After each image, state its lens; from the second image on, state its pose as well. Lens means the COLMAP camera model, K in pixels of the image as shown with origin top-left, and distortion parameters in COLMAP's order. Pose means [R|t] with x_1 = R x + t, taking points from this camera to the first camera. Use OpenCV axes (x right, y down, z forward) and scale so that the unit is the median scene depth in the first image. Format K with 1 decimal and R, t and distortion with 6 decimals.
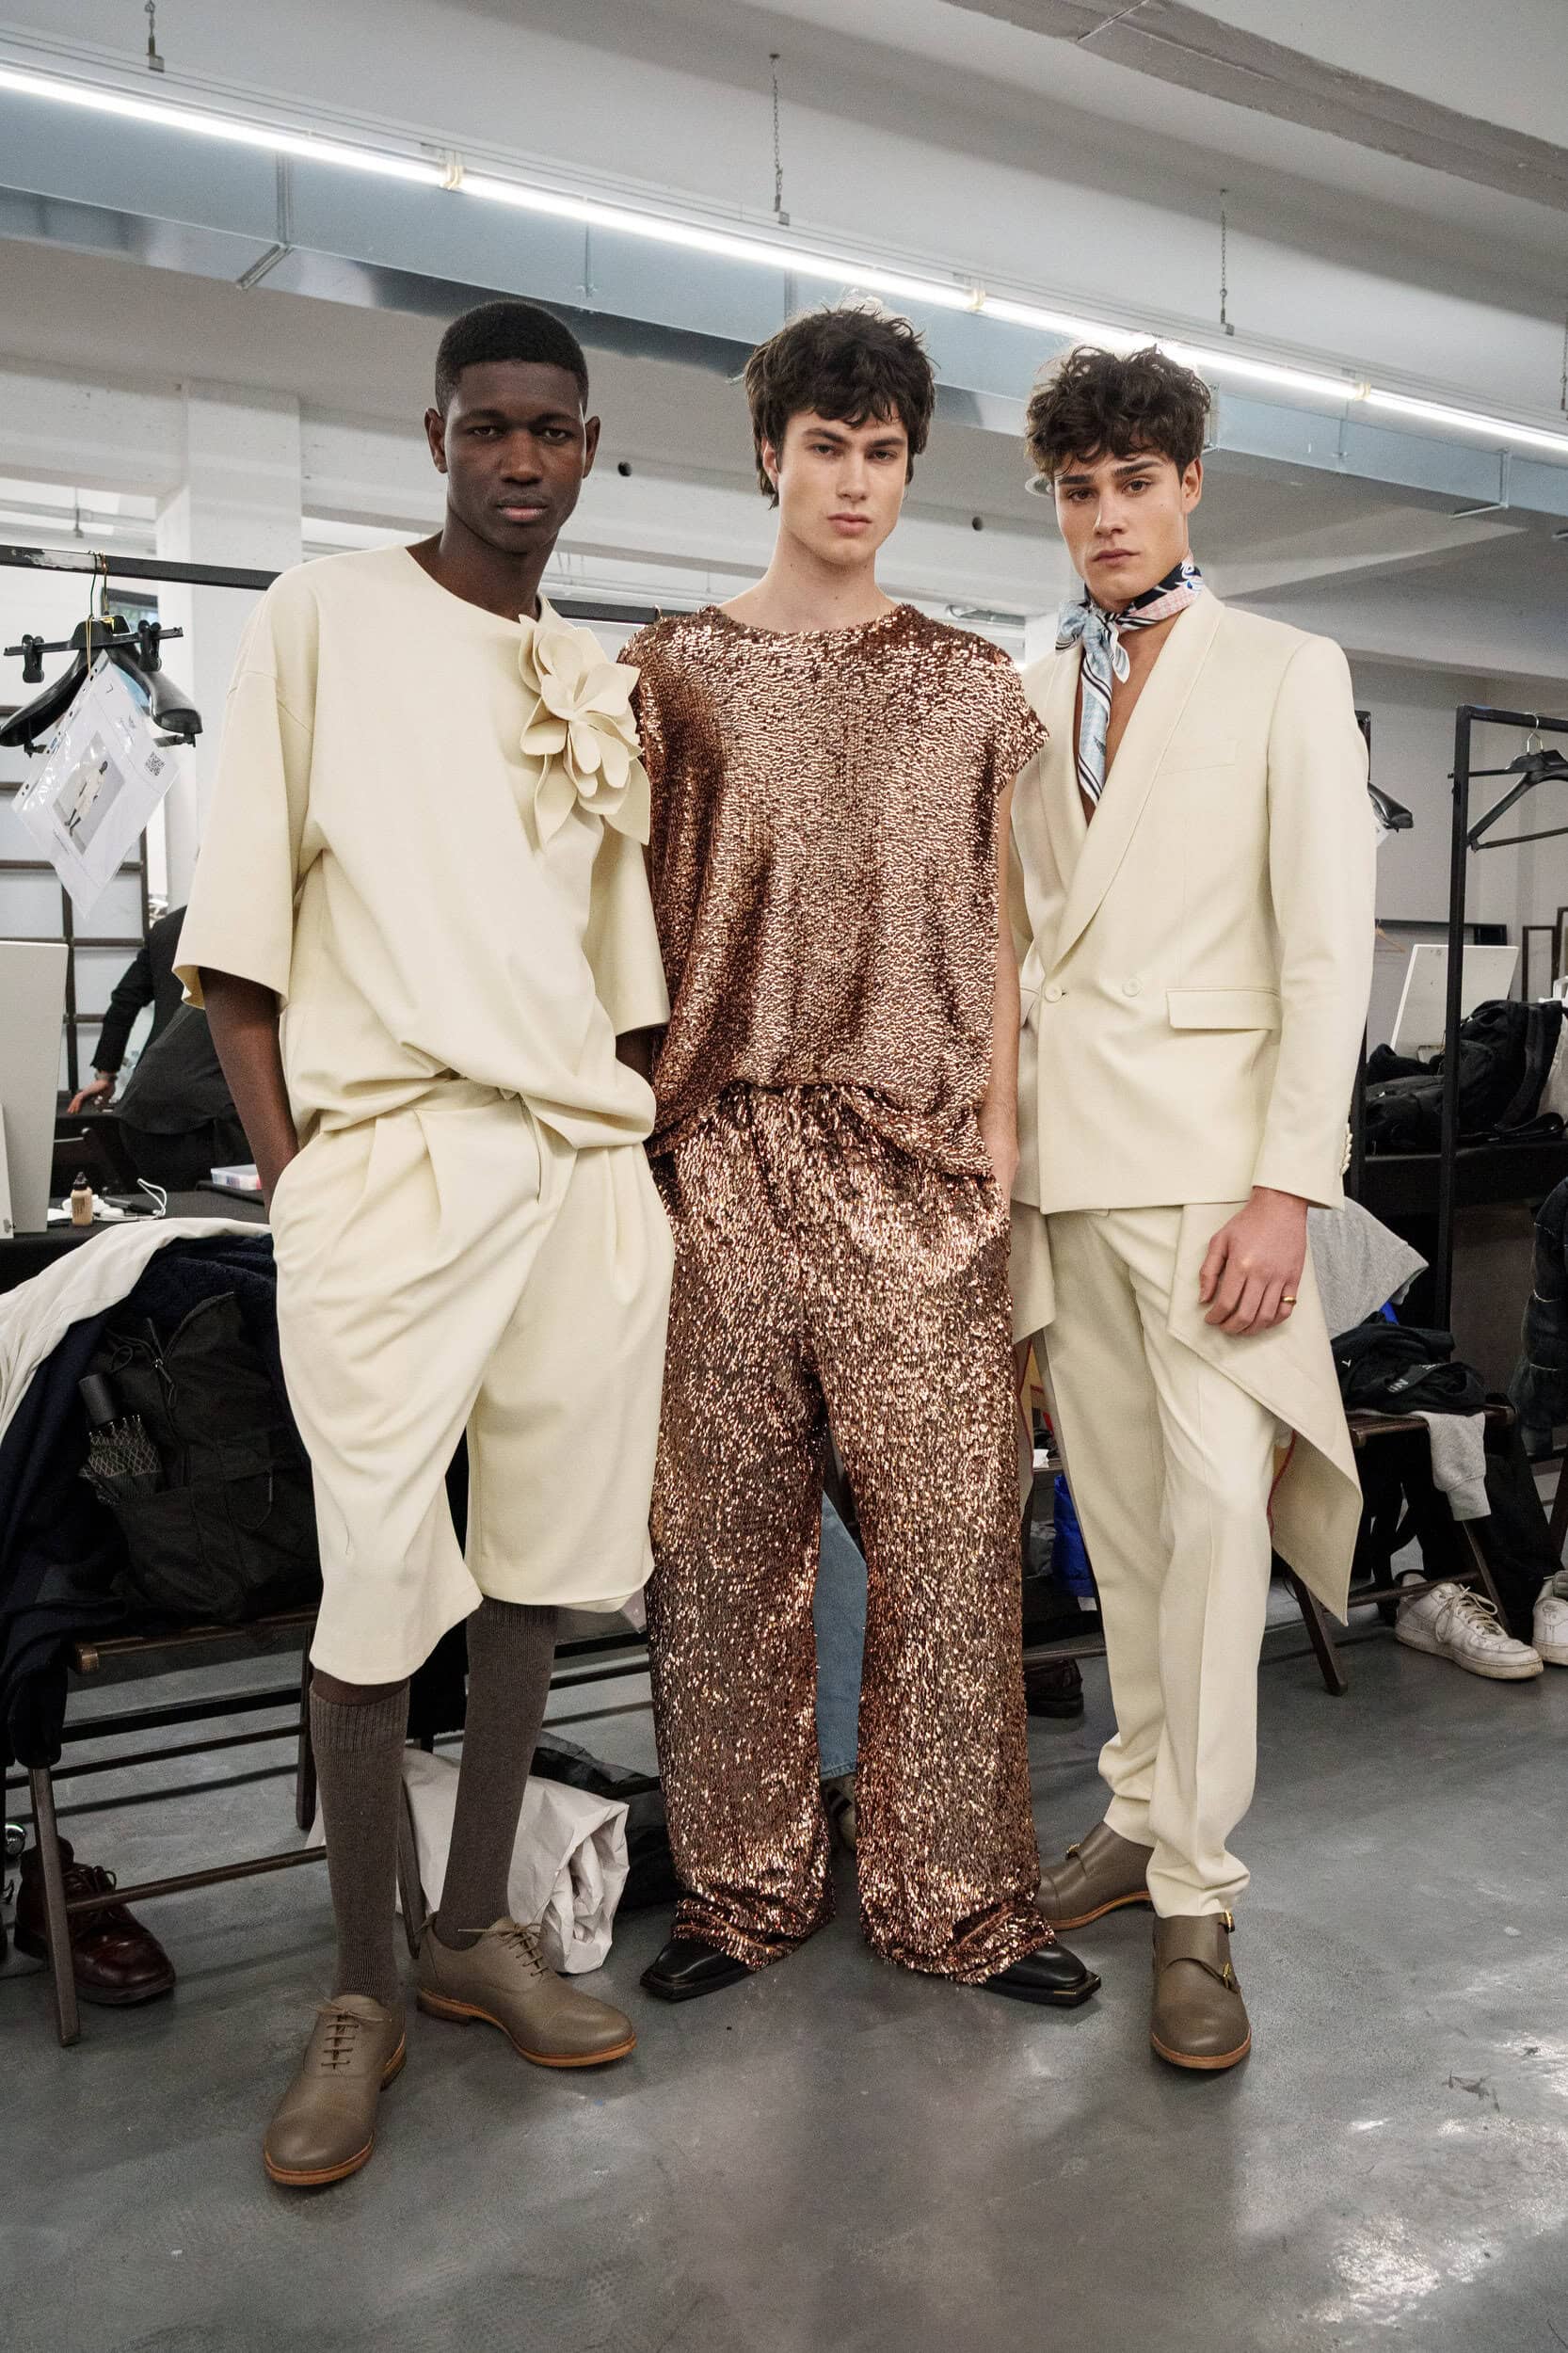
lens RADIAL K [[1958.6, 0, 768.1], [0, 1958.6, 1164.8], [0, 0, 1]] dist [-0.003760, -0.016349]
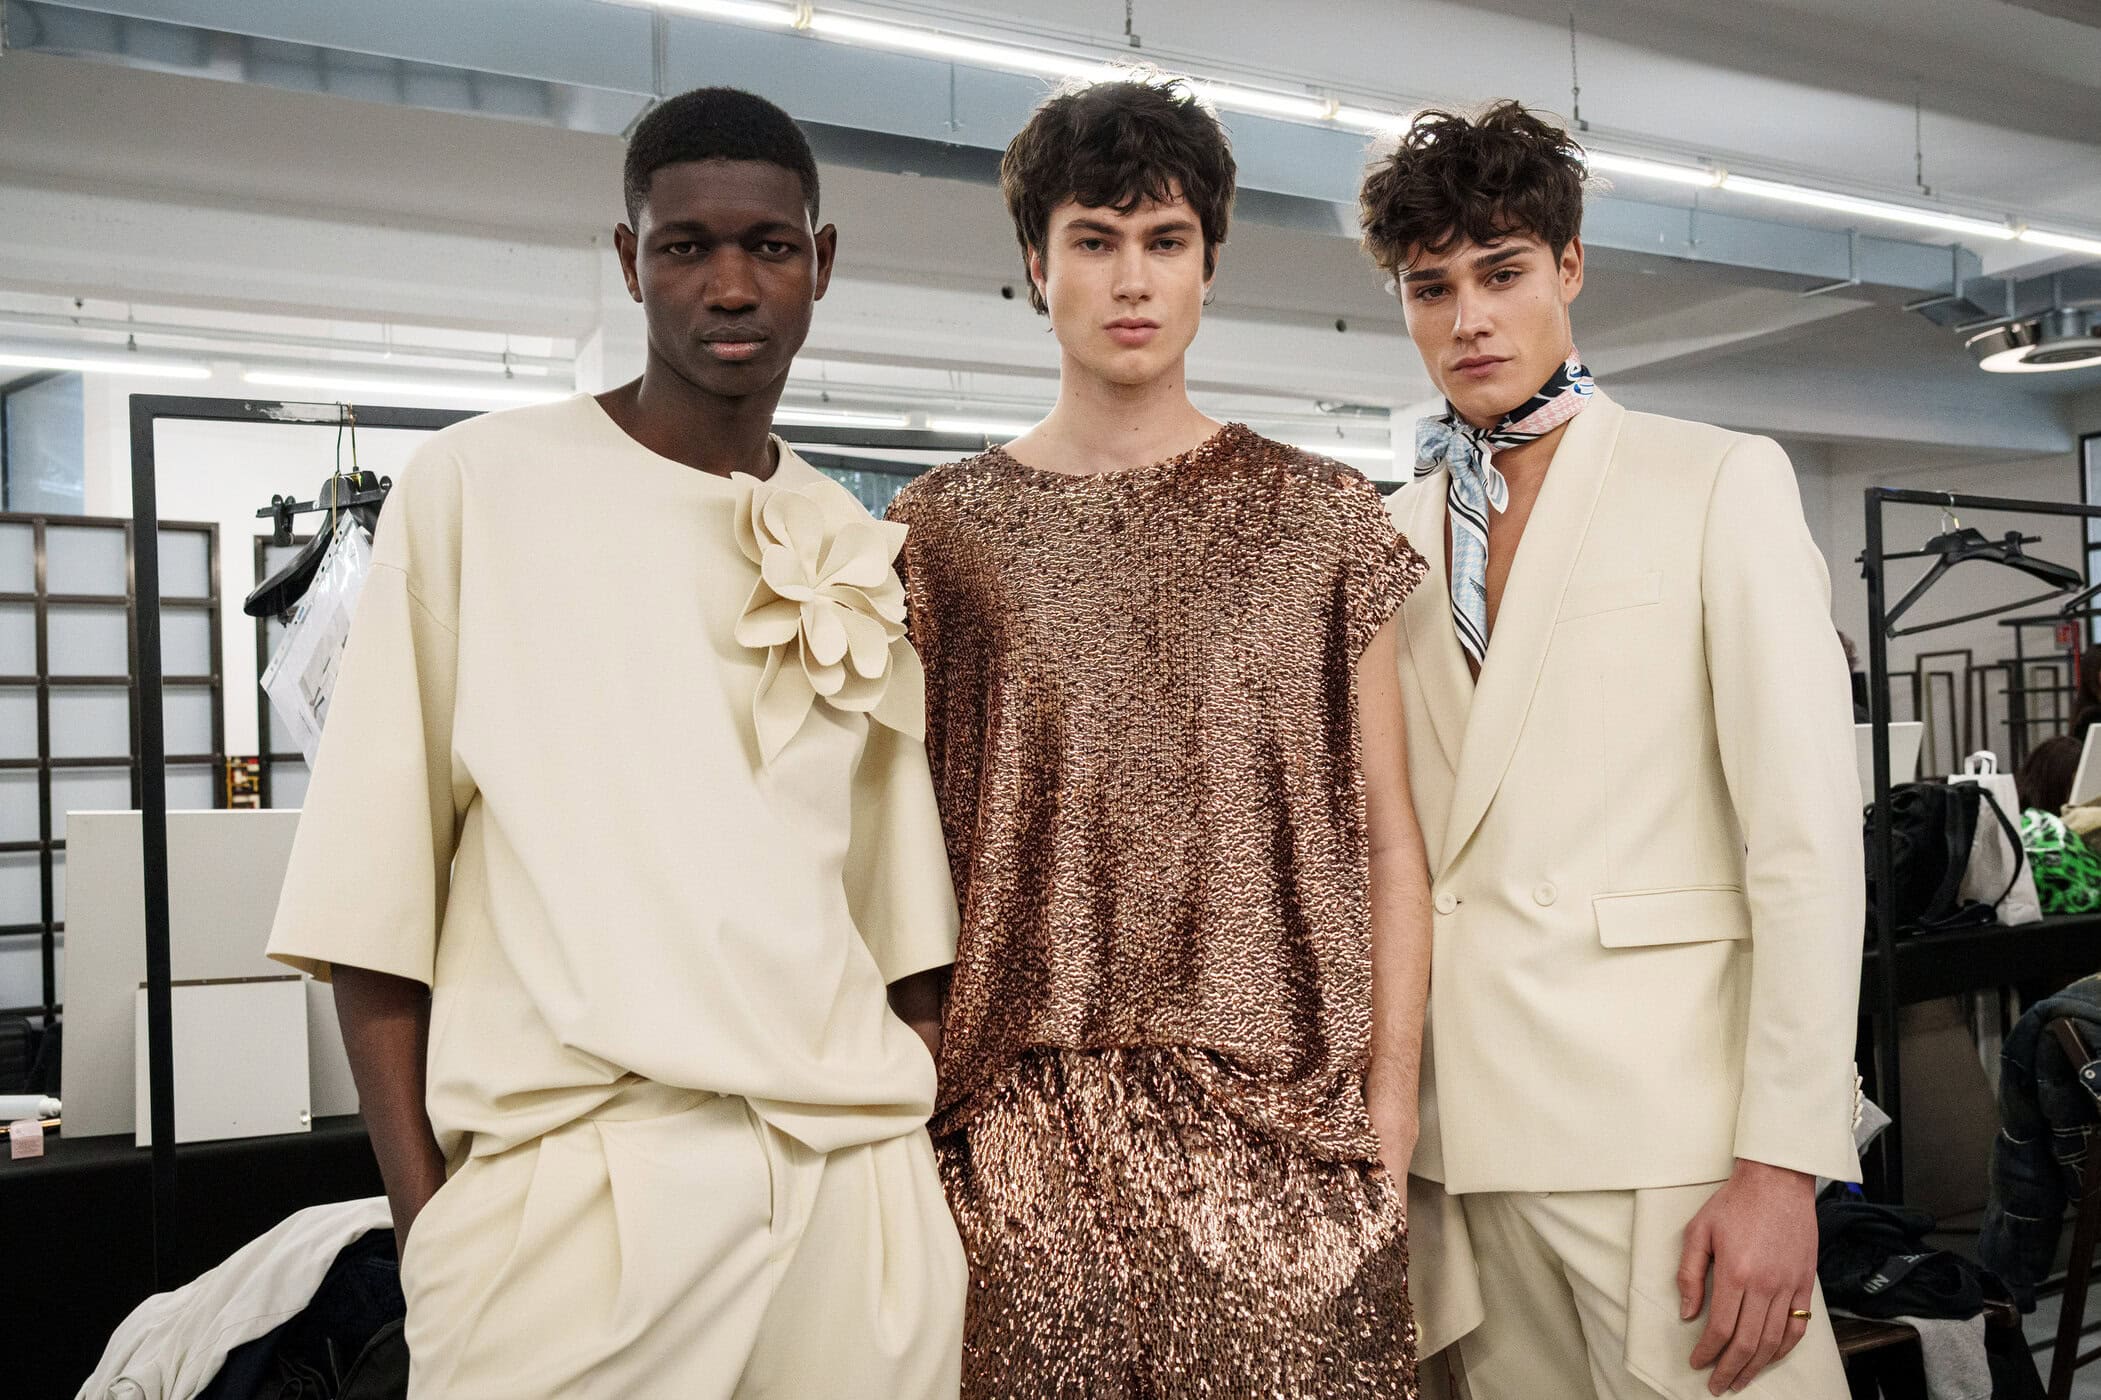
lens RADIAL K [[1748.9, 0, 1068.0], [0, 1748.9, 696.8], [0, 0, 1]] dist [-0.003760, -0.016349]
pose [[0.997275, -0.037023, -0.063818, 0.042549], [0.029618, 0.993119, -0.113299, -0.095227], [0.067574, 0.111100, 0.991509, 0.286379]]
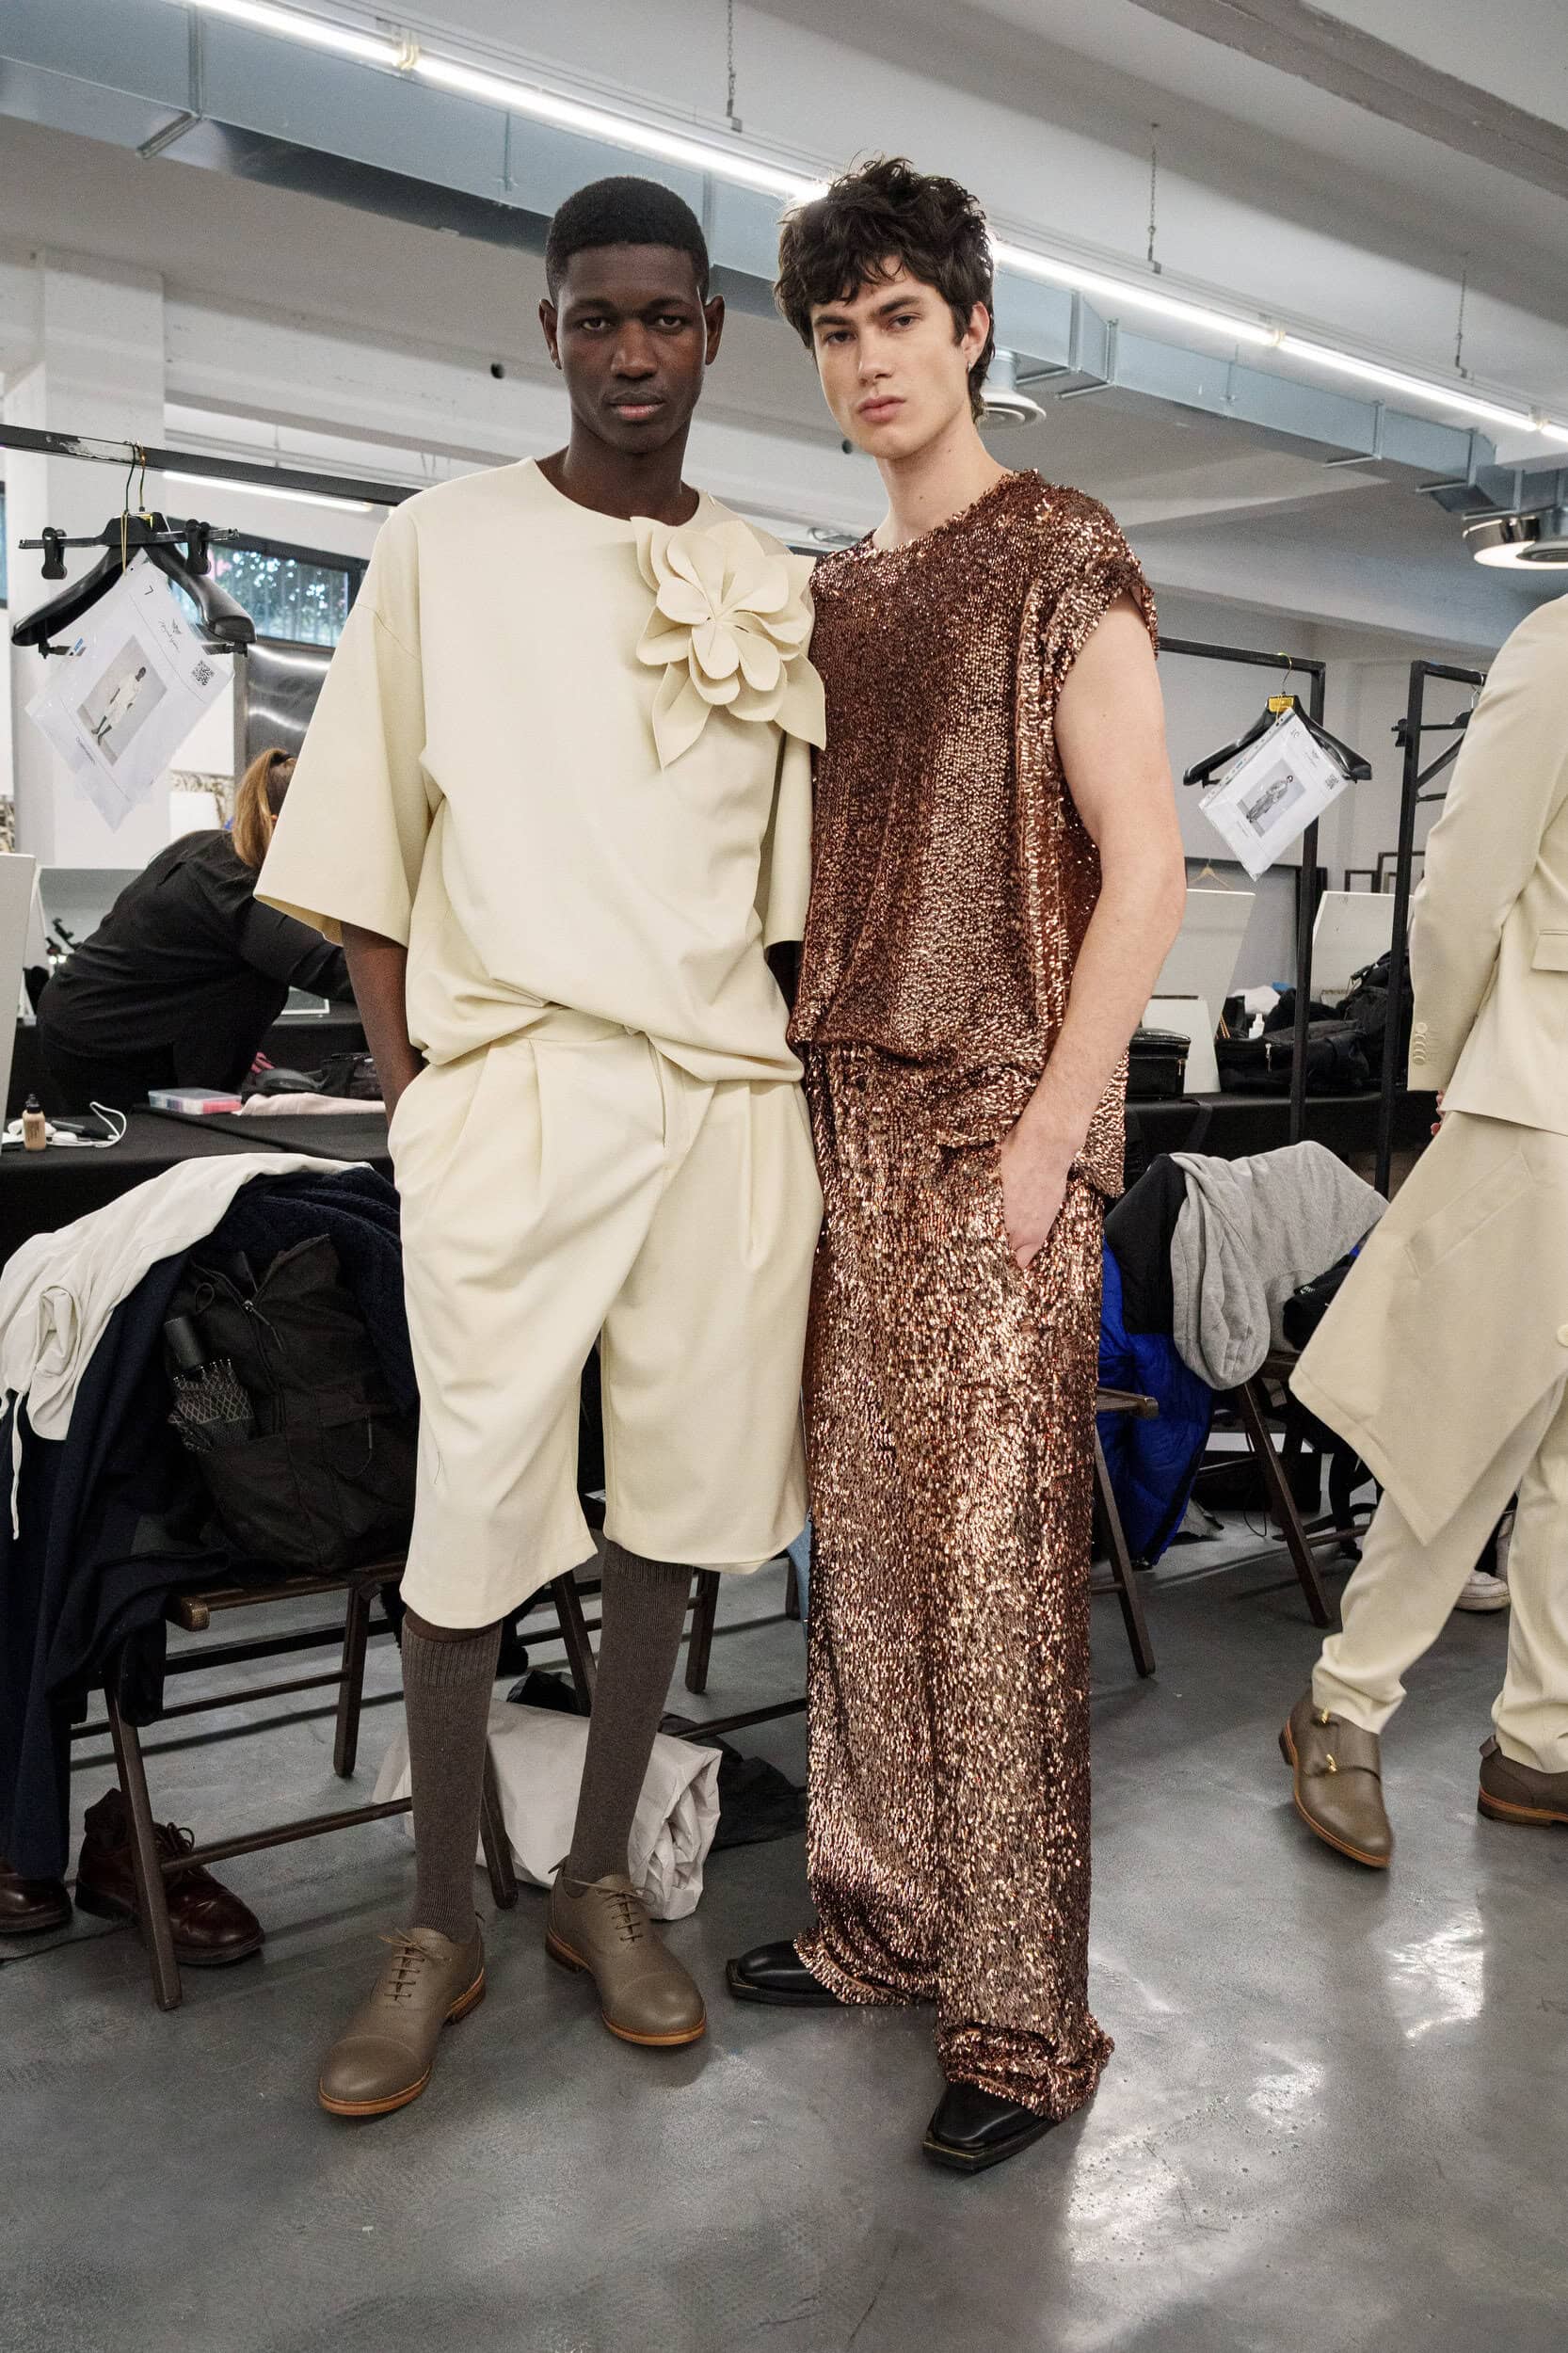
lens RADIAL K [[1971.1, 0, 760.2], [0, 1971.1, 1155.4], [0, 0, 1]] dist [-0.023874, 0.033963]
pose [[0.994093, 0.015534, 0.107413, -0.157227], [-0.019307, 0.999229, 0.034175, -0.009239], [-0.106799, -0.036047, 0.993627, 0.016161]]
